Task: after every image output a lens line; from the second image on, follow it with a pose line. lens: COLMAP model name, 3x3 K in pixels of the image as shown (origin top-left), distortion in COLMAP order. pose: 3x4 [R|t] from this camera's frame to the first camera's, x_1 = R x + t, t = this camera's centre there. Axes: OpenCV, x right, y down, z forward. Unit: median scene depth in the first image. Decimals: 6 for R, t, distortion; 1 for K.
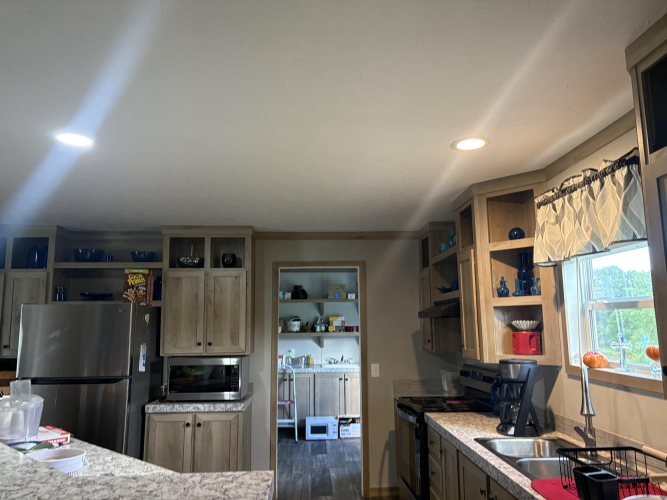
lens RADIAL K [[501.8, 0, 333.5], [0, 501.8, 250.0], [0, 0, 1]] dist [0.048428, -0.051151]
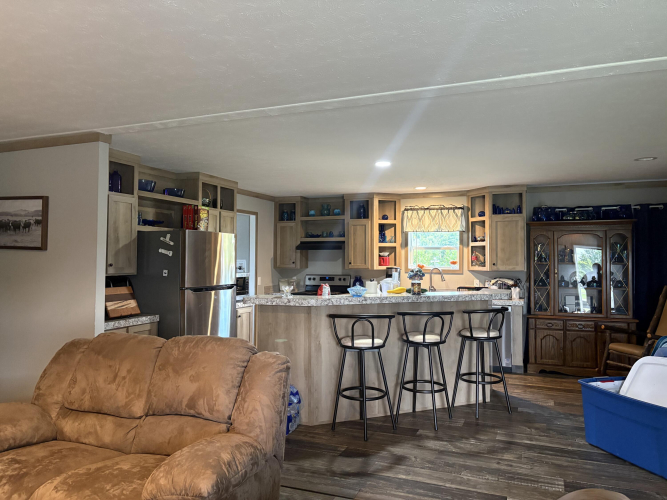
lens RADIAL K [[501.8, 0, 333.5], [0, 501.8, 250.0], [0, 0, 1]] dist [0.048428, -0.051151]
pose [[0.422972, 0.028364, 0.905699, -1.428974], [-0.145753, 0.988625, 0.037108, 0.053049], [-0.894344, -0.147704, 0.422294, 0.137958]]
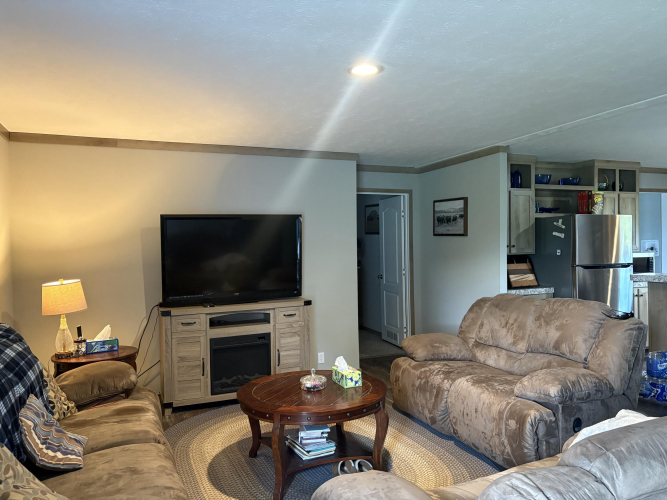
lens RADIAL K [[501.8, 0, 333.5], [0, 501.8, 250.0], [0, 0, 1]] dist [0.048428, -0.051151]
pose [[0.945970, -0.008380, 0.324146, -1.554582], [-0.042078, 0.988041, 0.148341, 0.022375], [-0.321513, -0.153966, 0.934304, -0.105782]]
